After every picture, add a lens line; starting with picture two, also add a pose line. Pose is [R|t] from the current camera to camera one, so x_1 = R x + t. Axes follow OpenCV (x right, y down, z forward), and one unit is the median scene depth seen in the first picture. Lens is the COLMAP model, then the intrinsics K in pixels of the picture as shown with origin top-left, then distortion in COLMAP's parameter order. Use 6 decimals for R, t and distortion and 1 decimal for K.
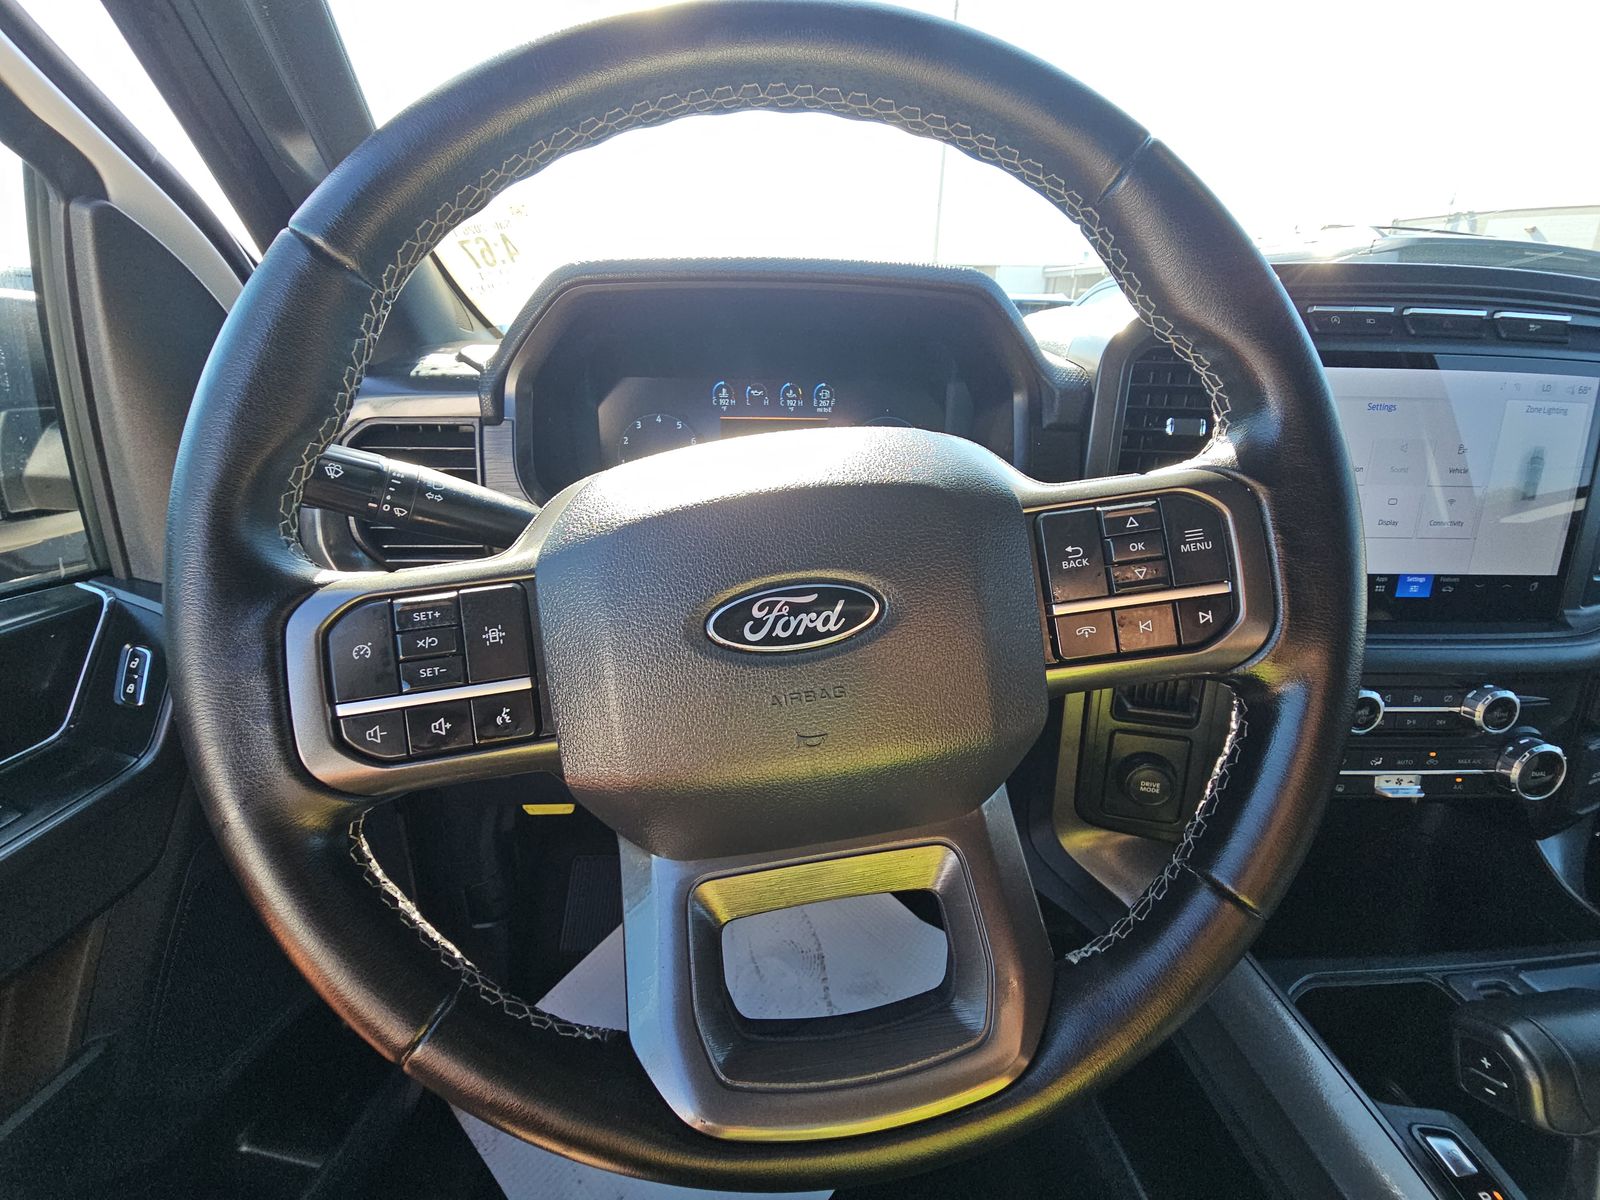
lens RADIAL K [[646.3, 0, 795.9], [0, 646.3, 588.9], [0, 0, 1]] dist [0.014732, -0.013984]
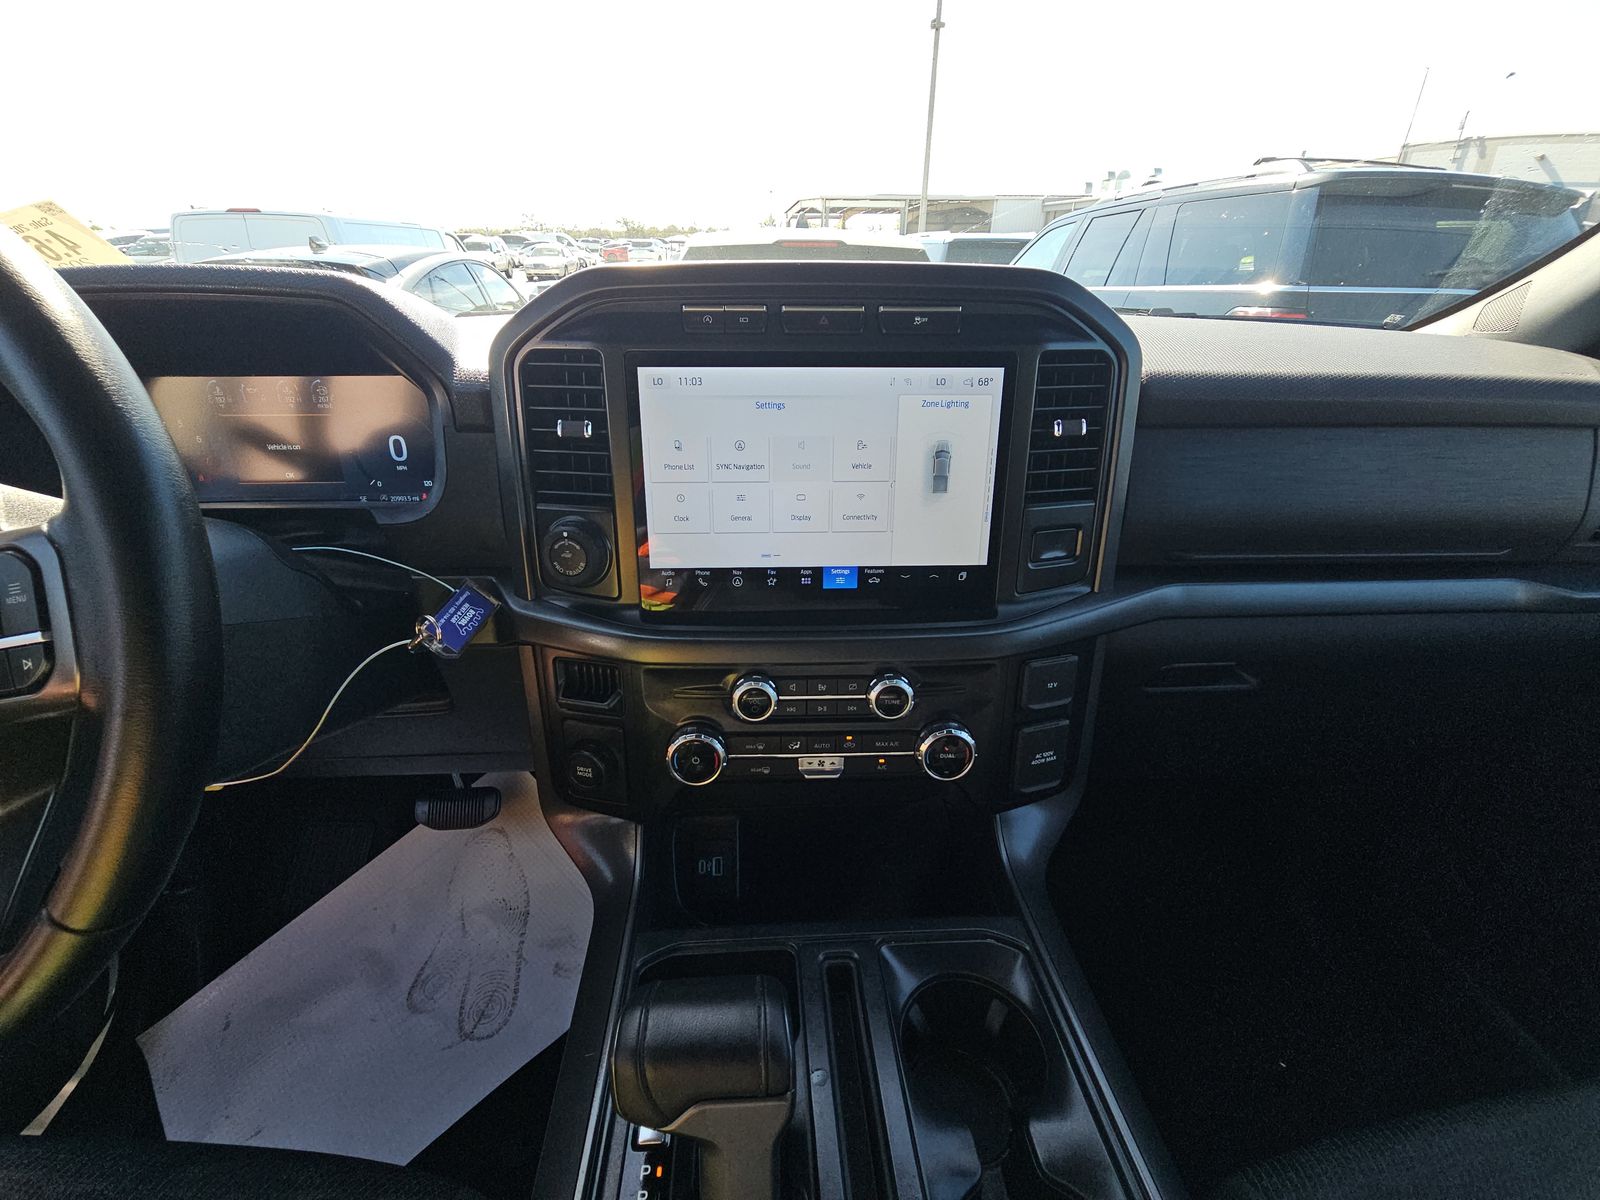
lens RADIAL K [[646.3, 0, 795.9], [0, 646.3, 588.9], [0, 0, 1]] dist [0.014732, -0.013984]
pose [[0.999870, -0.015955, 0.002458, 0.899141], [0.015723, 0.997017, 0.075560, -0.067335], [-0.003656, -0.075512, 0.997138, -0.032777]]
